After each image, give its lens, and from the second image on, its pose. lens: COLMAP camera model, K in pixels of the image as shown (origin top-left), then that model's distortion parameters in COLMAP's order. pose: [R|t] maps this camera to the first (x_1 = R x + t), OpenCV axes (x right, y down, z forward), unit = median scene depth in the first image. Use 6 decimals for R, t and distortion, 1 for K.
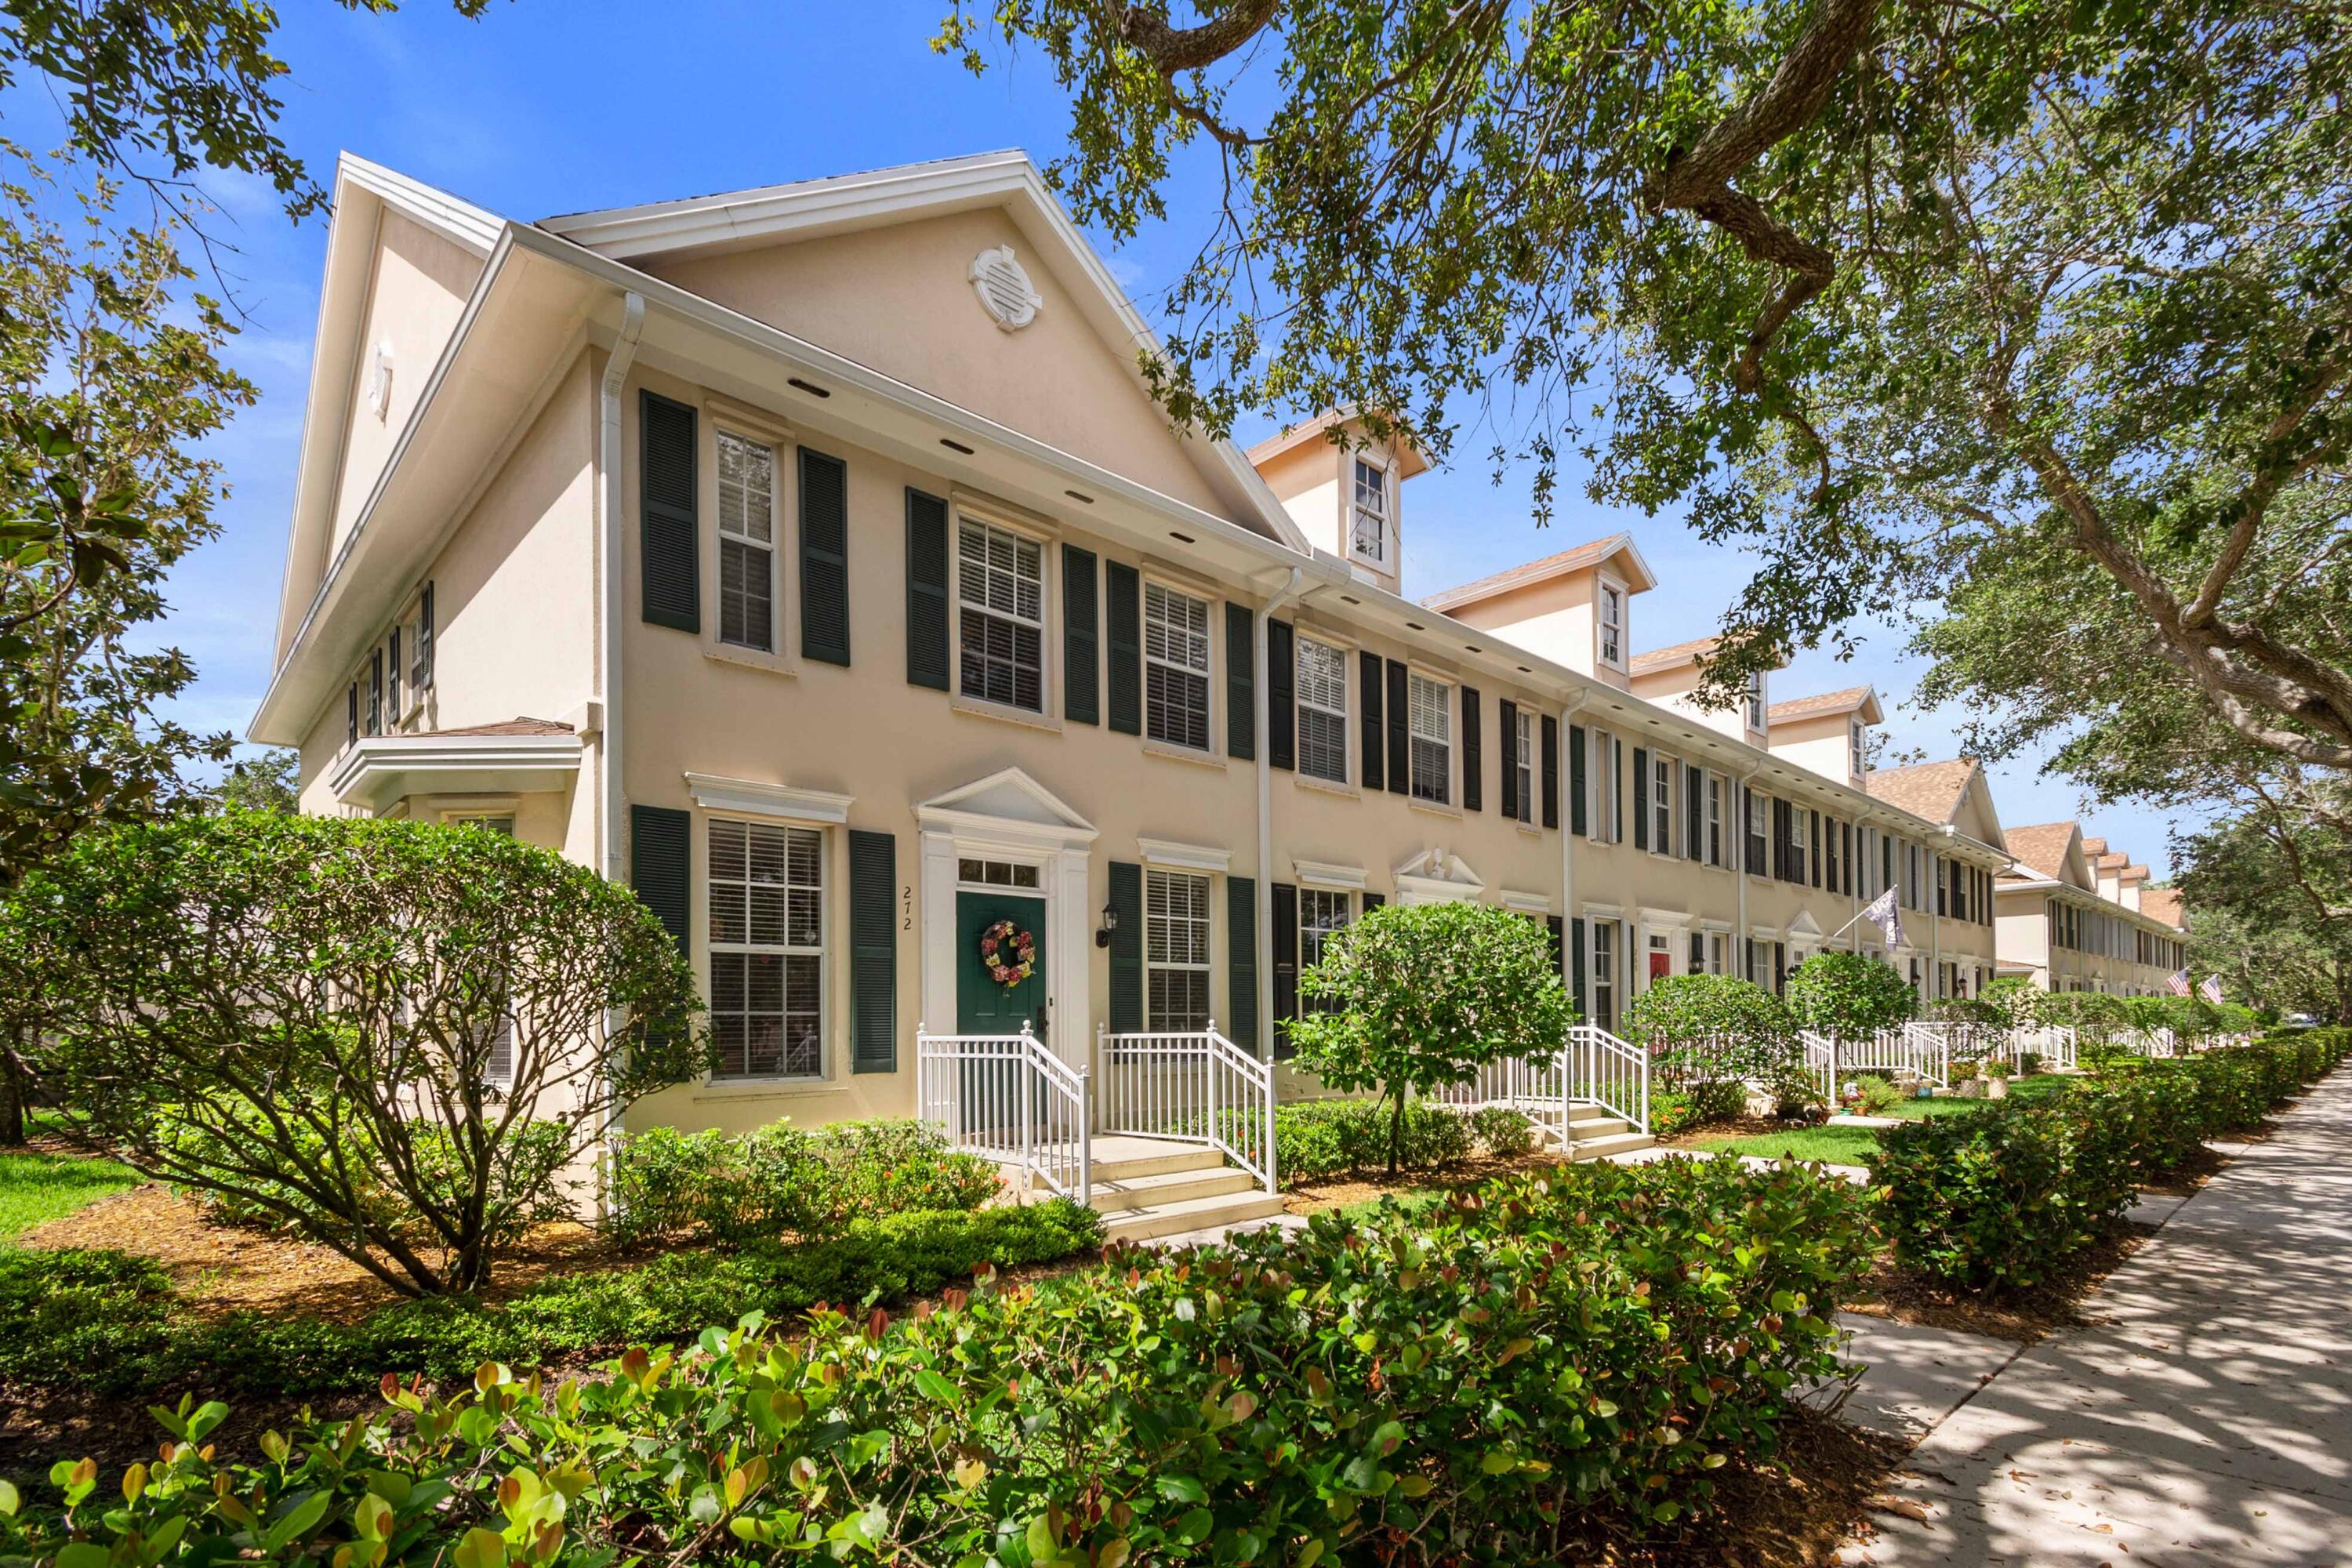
lens RADIAL K [[1098.6, 0, 1176.0], [0, 1098.6, 784.0], [0, 0, 1]] dist [0.004334, 0.000592]
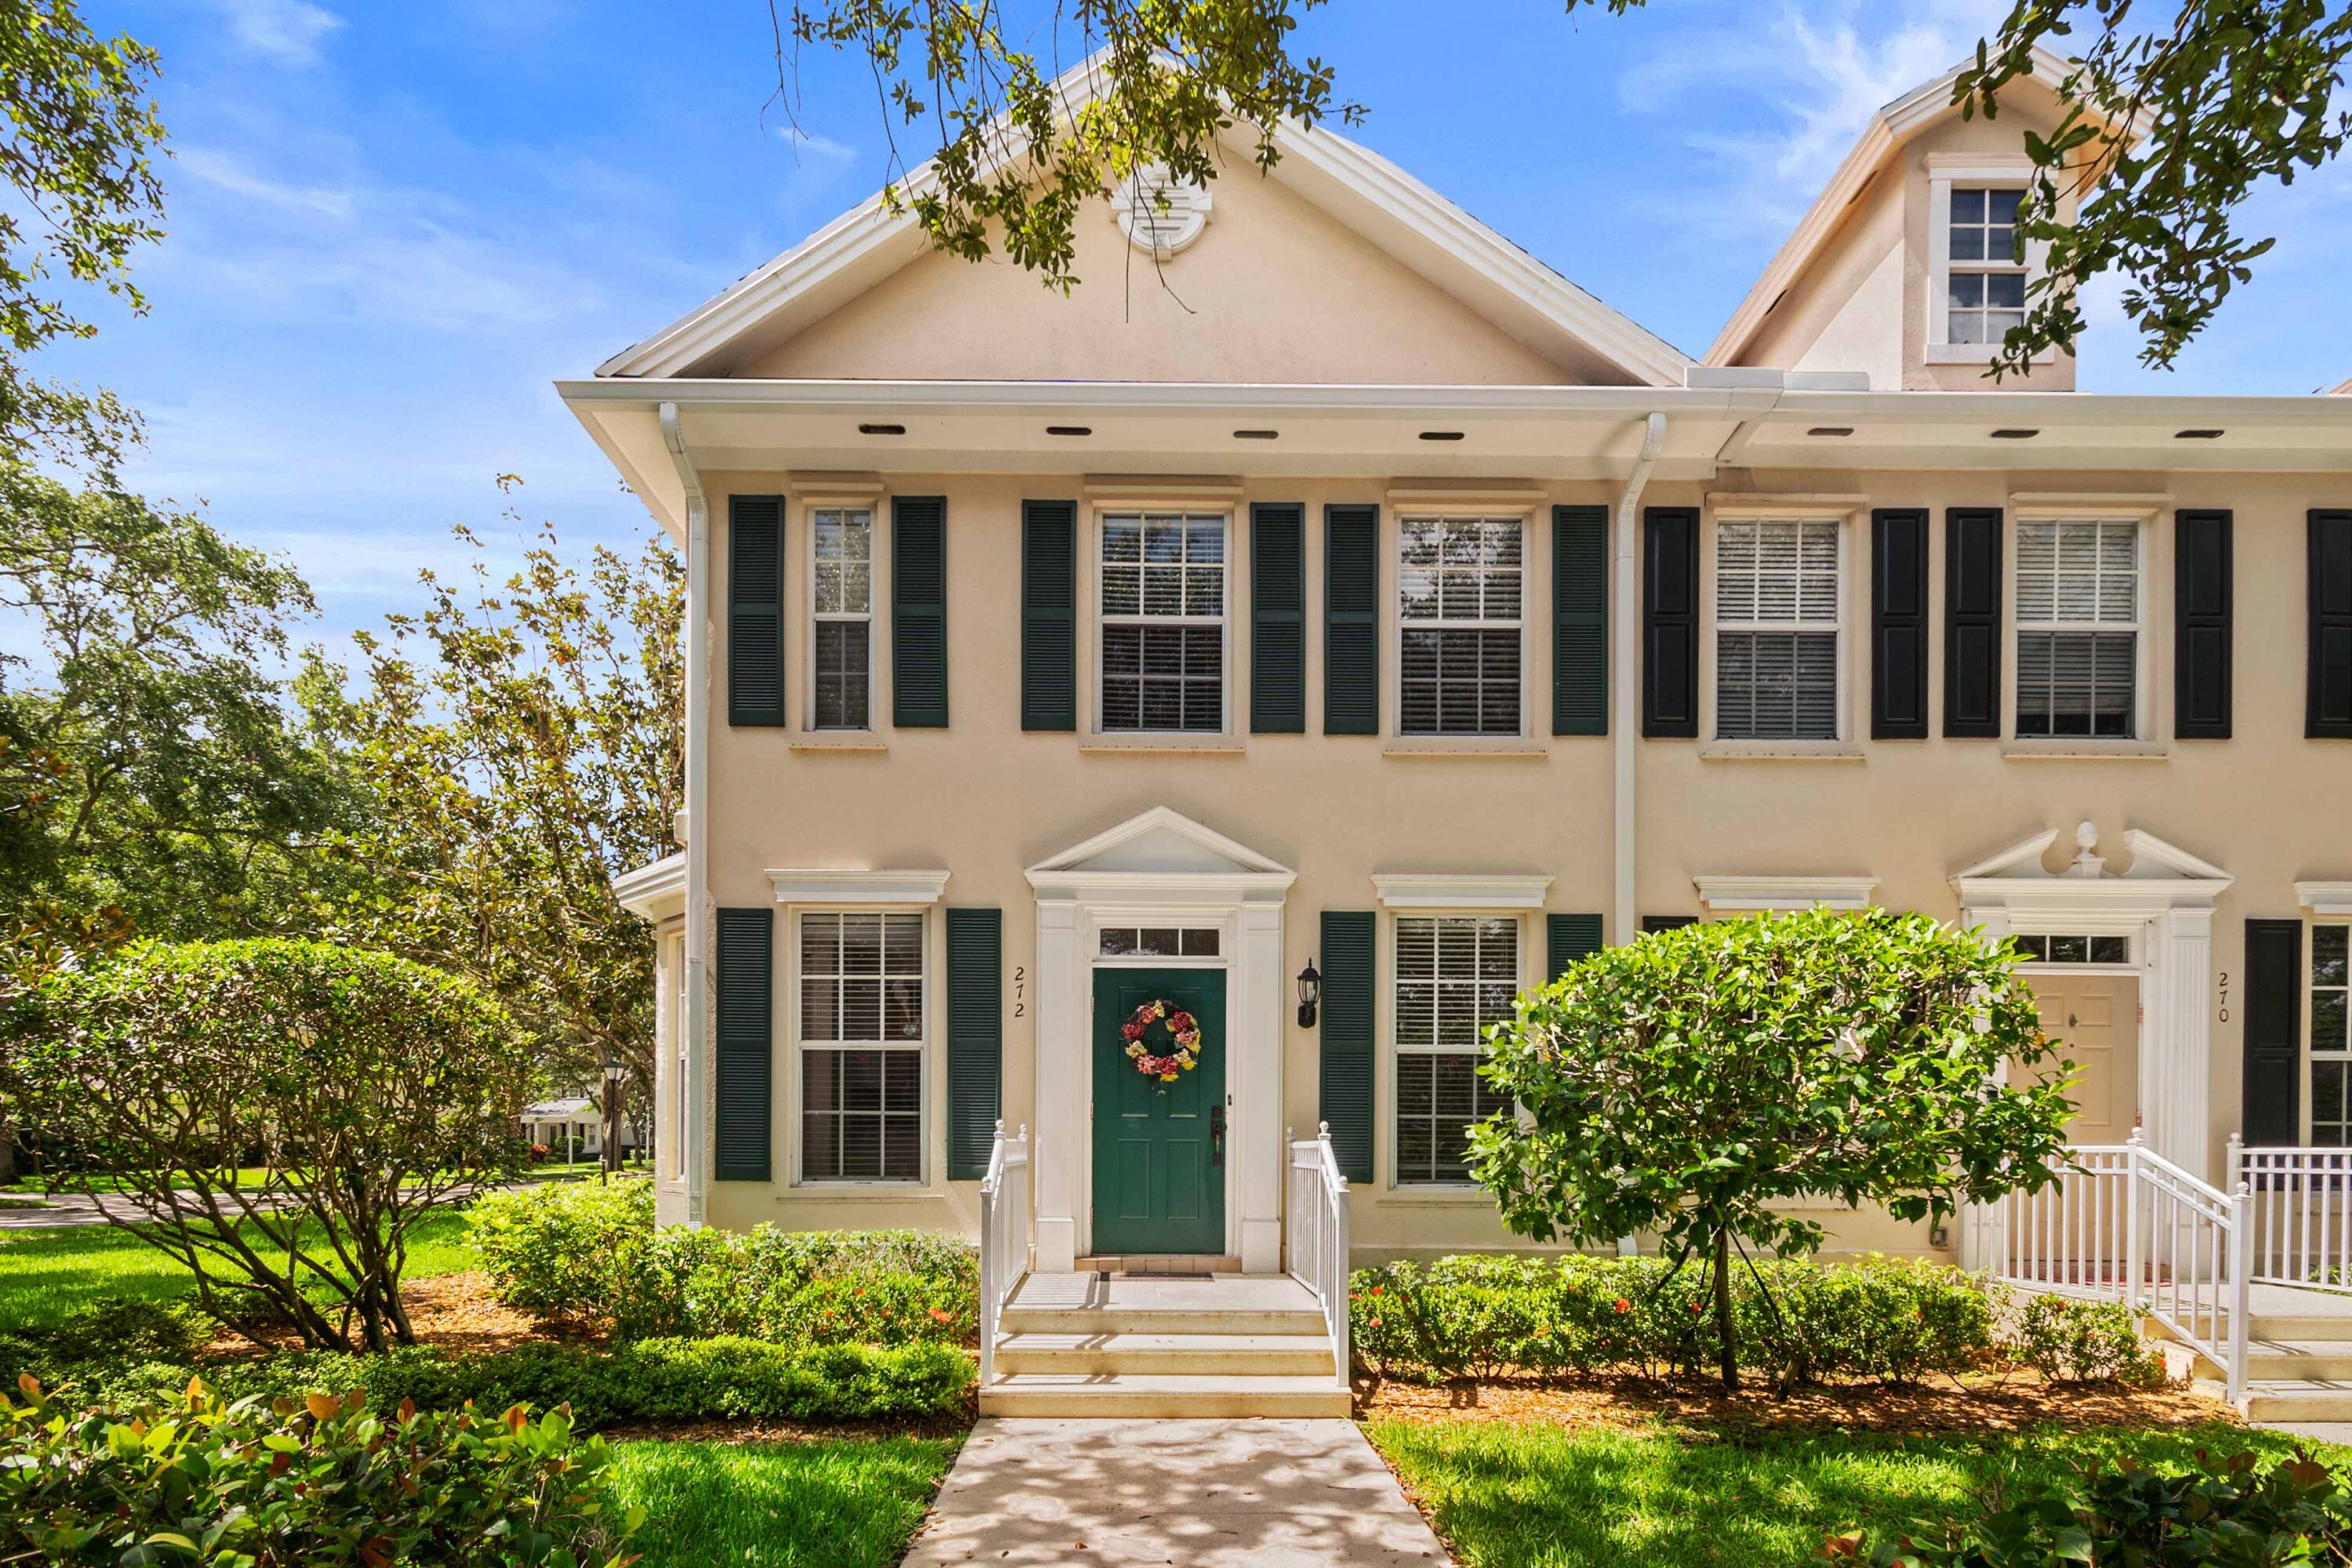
lens RADIAL K [[1134.3, 0, 1173.9], [0, 1134.3, 960.8], [0, 0, 1]] dist [-0.001901, 0.000130]
pose [[0.736032, -0.086180, -0.671439, 0.408469], [0.133643, 0.990841, 0.019323, 0.082080], [0.663624, -0.103956, 0.740808, 0.401024]]
